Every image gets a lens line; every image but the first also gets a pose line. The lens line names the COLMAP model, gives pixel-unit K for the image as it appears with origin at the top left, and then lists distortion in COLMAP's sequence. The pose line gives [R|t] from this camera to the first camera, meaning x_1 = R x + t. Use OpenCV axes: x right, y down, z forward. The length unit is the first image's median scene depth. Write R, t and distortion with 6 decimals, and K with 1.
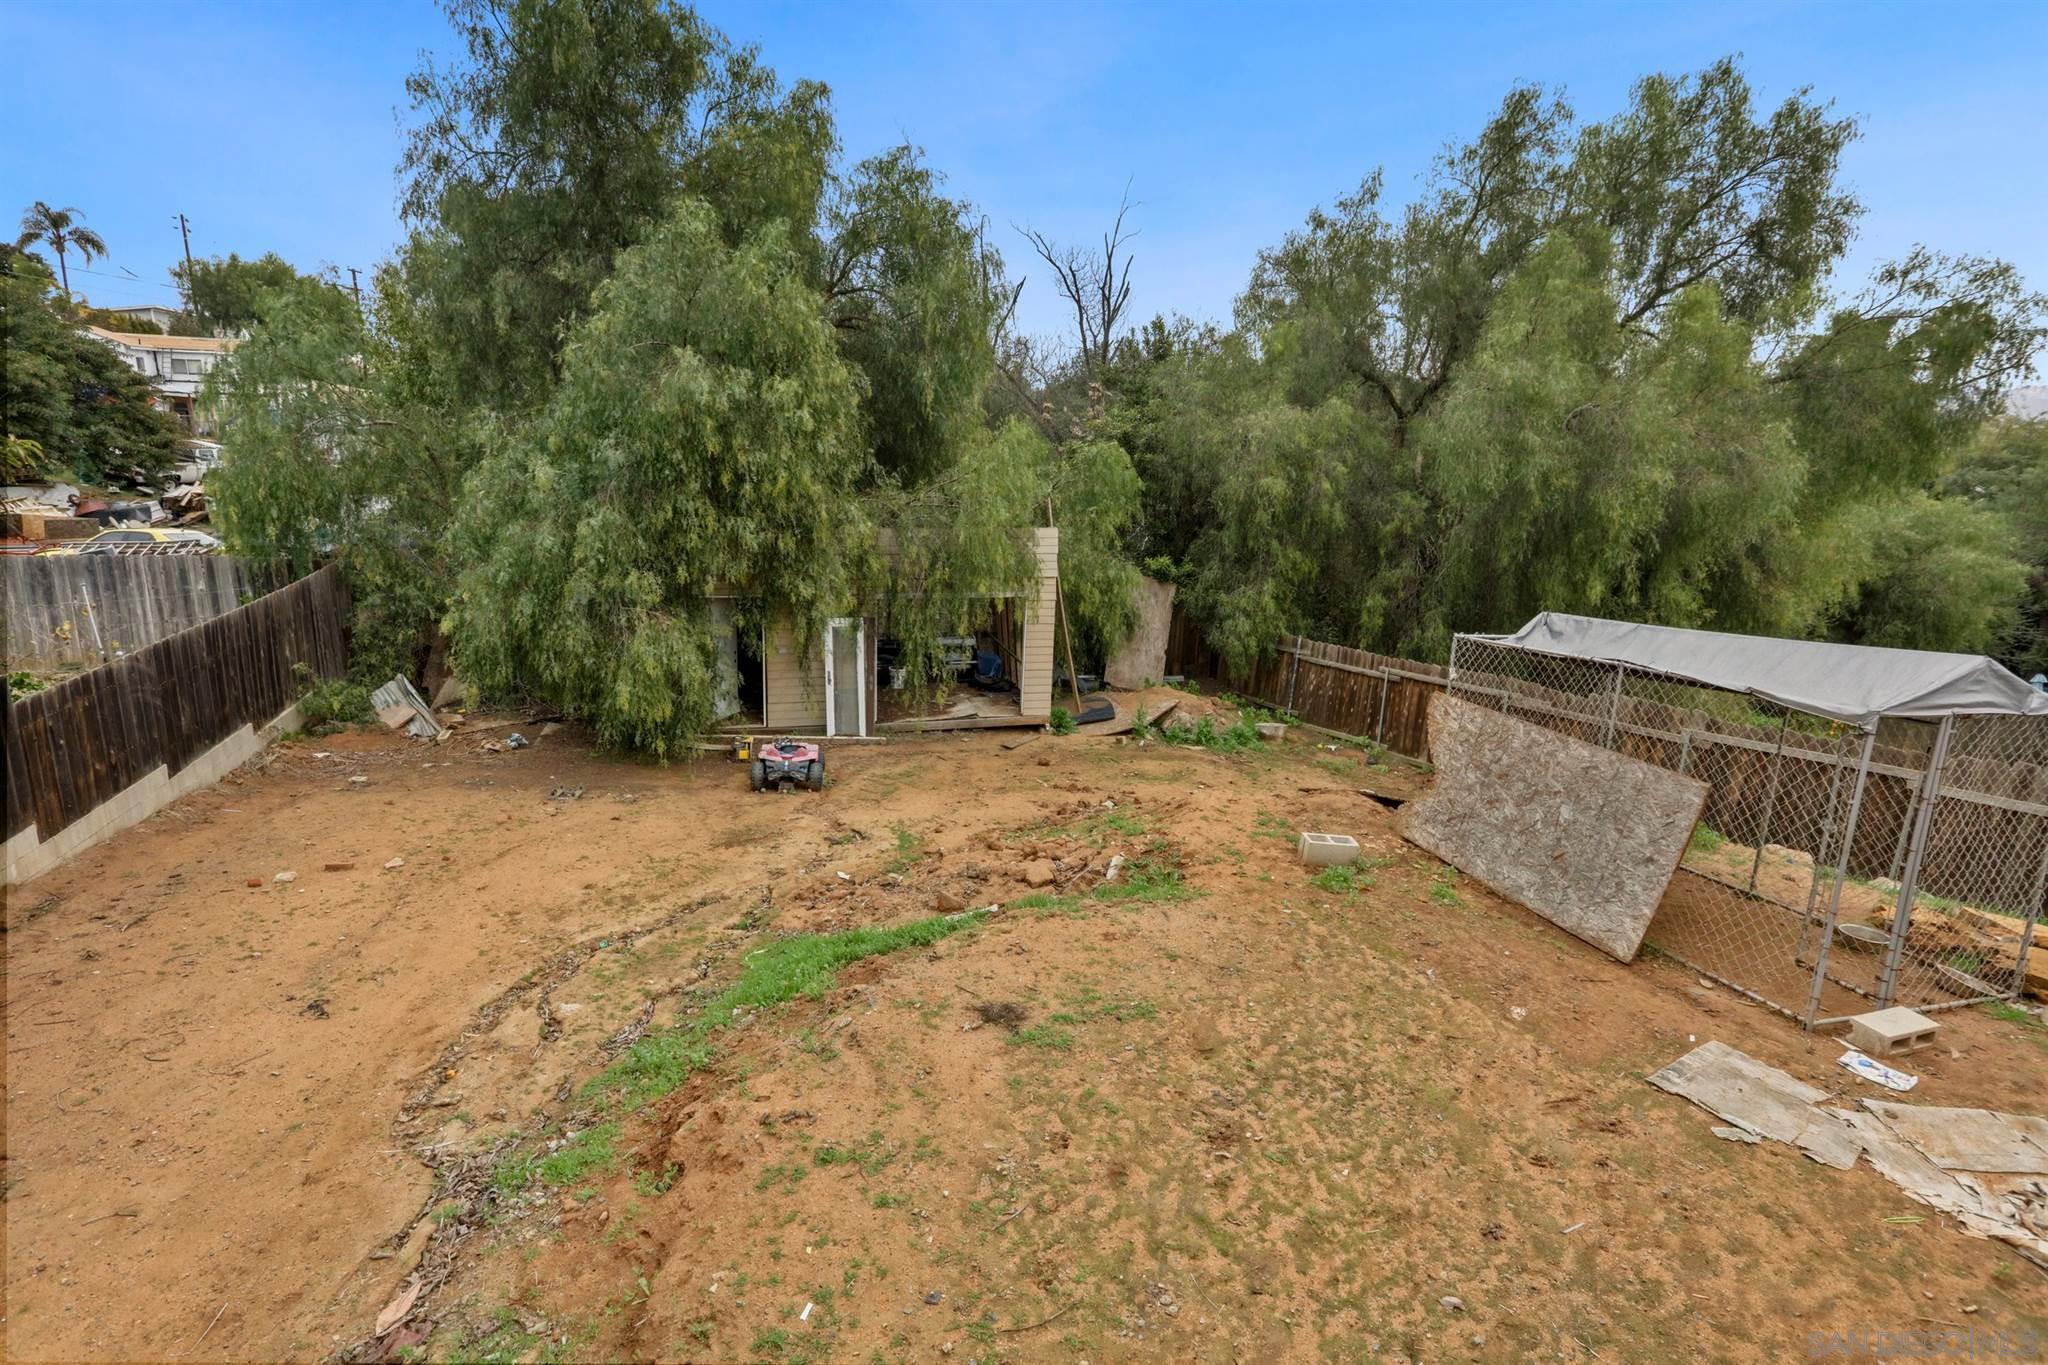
lens RADIAL K [[992.1, 0, 1017.4], [0, 992.1, 677.7], [0, 0, 1]] dist [-0.070653, 0.035928]
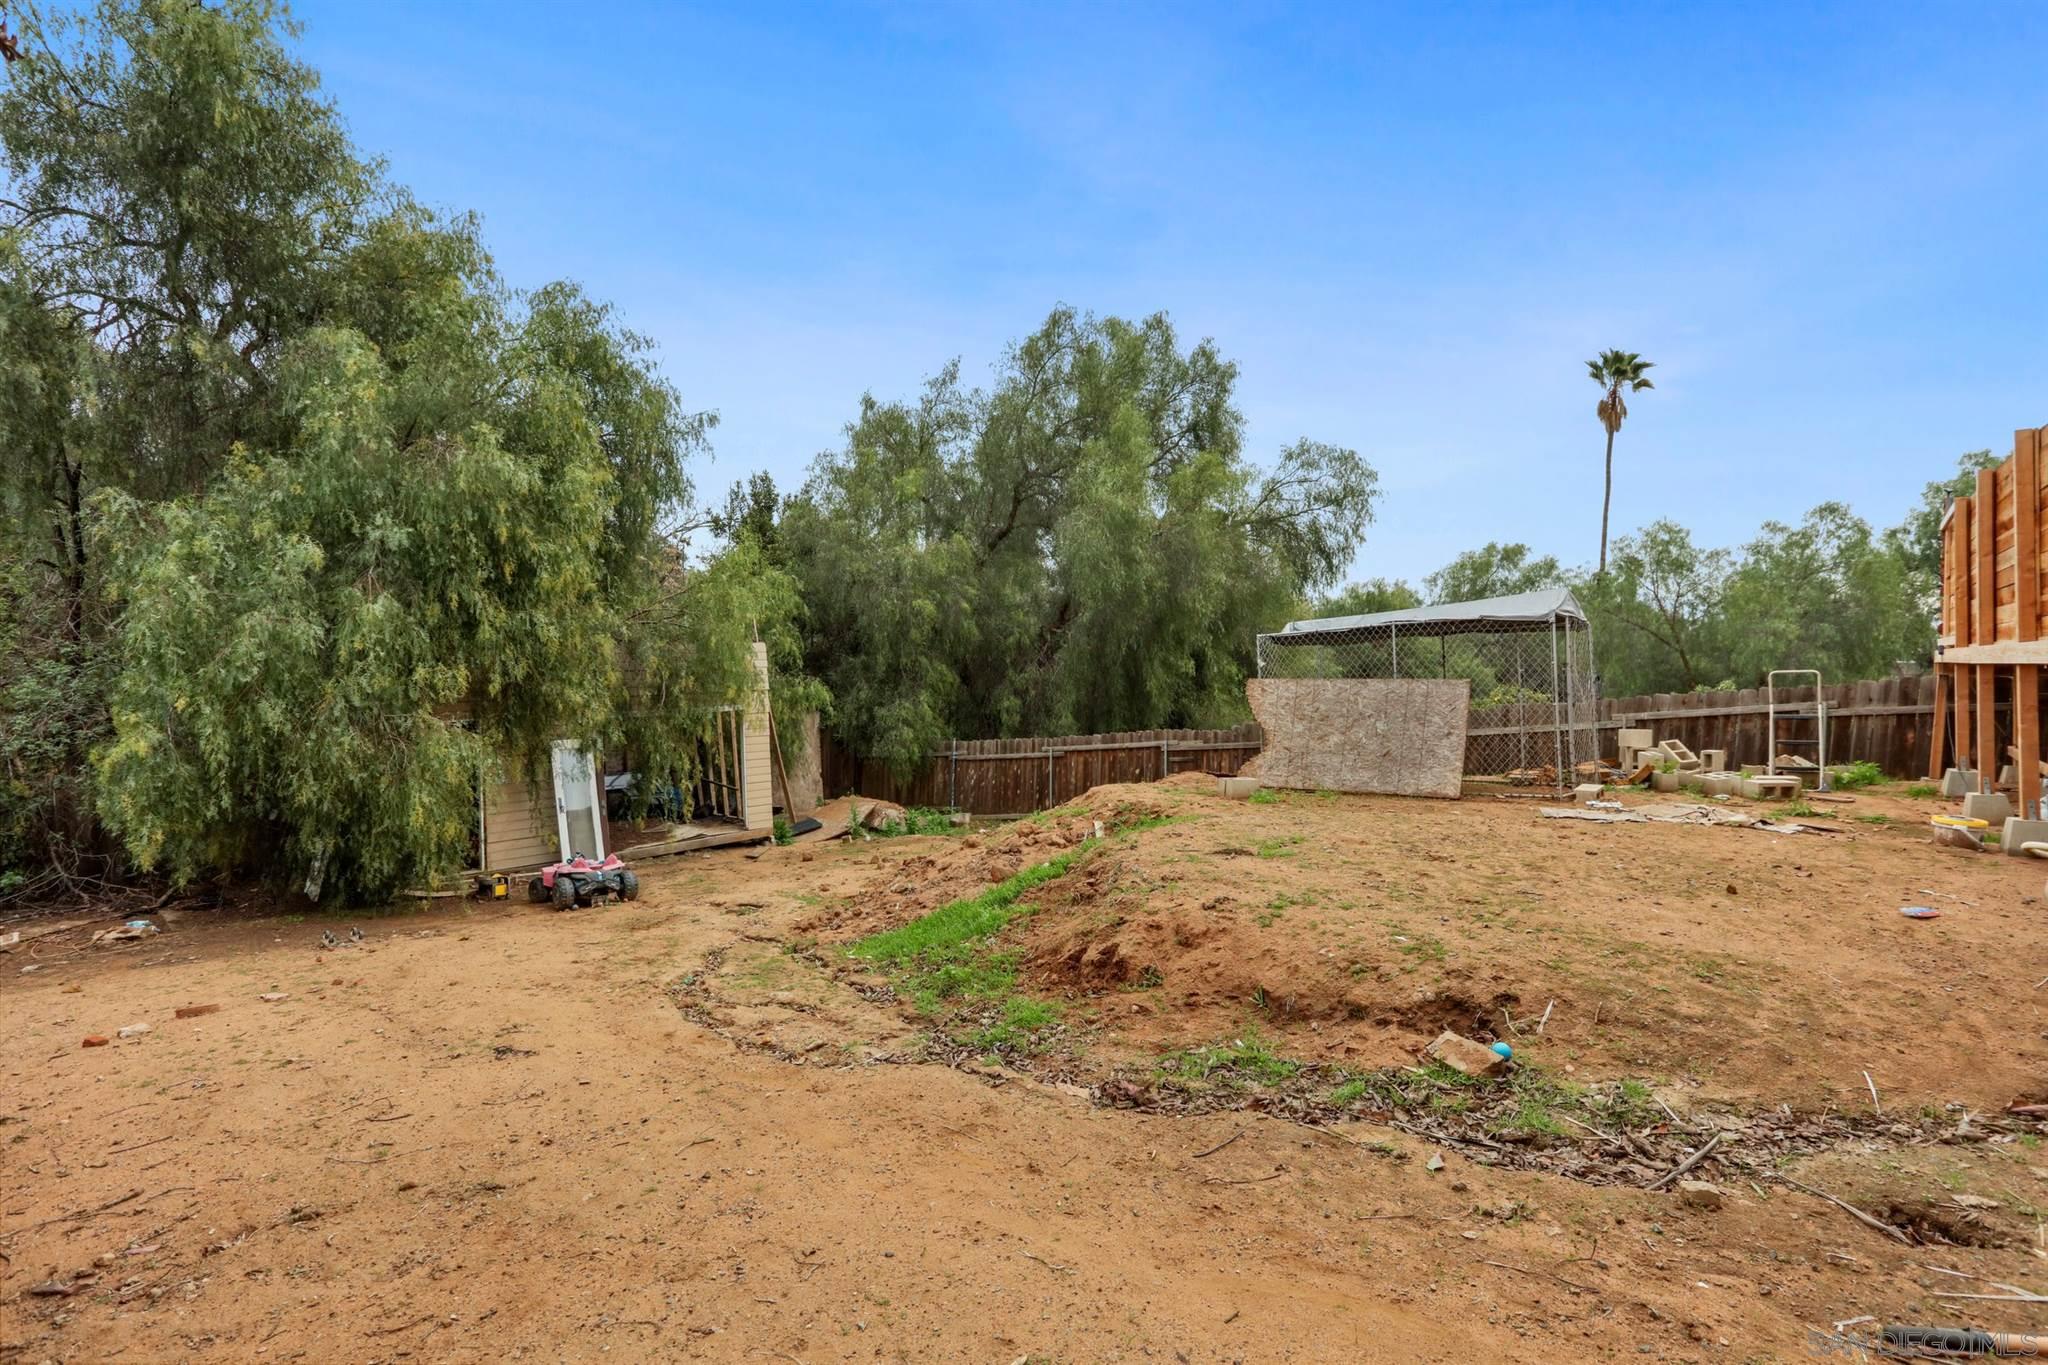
lens RADIAL K [[1009.4, 0, 1014.0], [0, 1009.4, 691.2], [0, 0, 1]] dist [-0.070210, 0.037864]
pose [[0.834049, -0.058036, 0.548629, -0.311708], [0.163225, 0.975889, -0.144908, 0.090317], [-0.526991, 0.210411, 0.823412, 0.006655]]
